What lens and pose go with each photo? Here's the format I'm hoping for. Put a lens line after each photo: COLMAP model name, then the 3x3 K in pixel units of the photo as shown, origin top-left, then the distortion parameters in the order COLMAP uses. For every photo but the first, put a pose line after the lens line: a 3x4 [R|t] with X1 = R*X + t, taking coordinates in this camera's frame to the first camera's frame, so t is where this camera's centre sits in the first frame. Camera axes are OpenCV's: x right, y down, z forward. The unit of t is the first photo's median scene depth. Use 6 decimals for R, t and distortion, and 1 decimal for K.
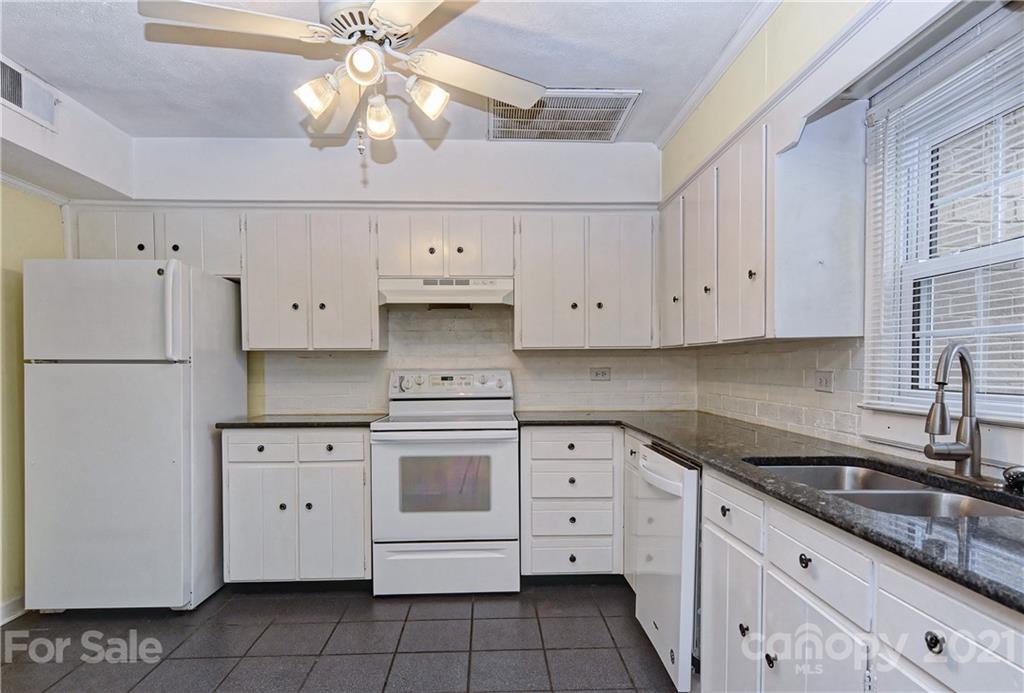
lens RADIAL K [[590.9, 0, 516.7], [0, 590.9, 382.3], [0, 0, 1]] dist [-0.000505, 0.000553]
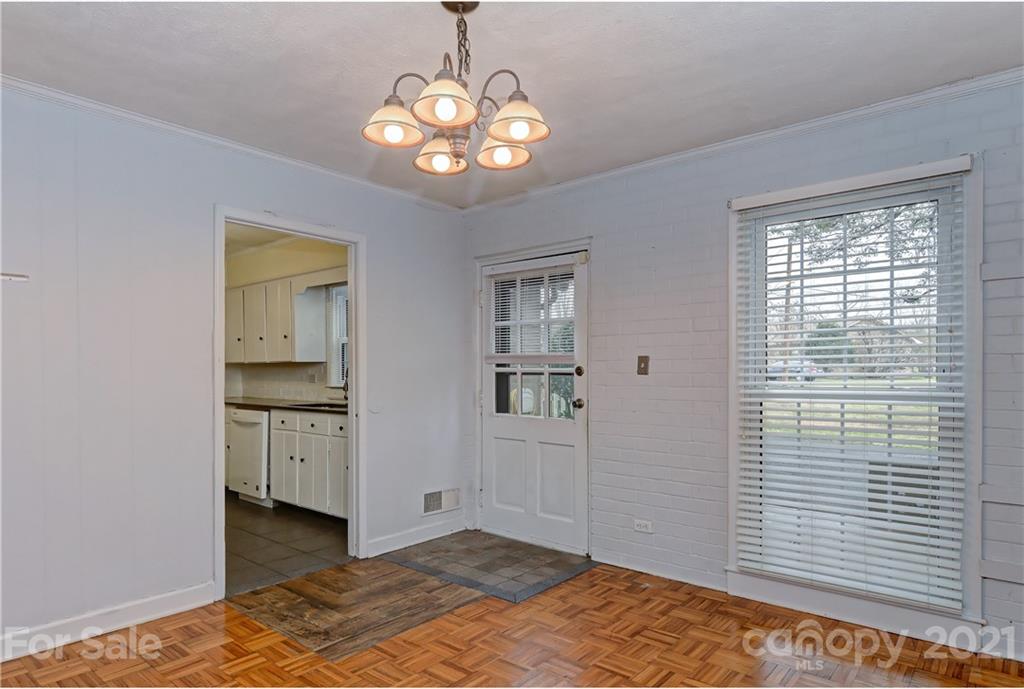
lens RADIAL K [[590.9, 0, 516.7], [0, 590.9, 380.3], [0, 0, 1]] dist [-0.000505, 0.000553]
pose [[0.675238, 0.002258, 0.737597, -0.562590], [0.012935, 0.999805, -0.014902, 0.039581], [-0.737487, 0.019603, 0.675077, -1.020971]]
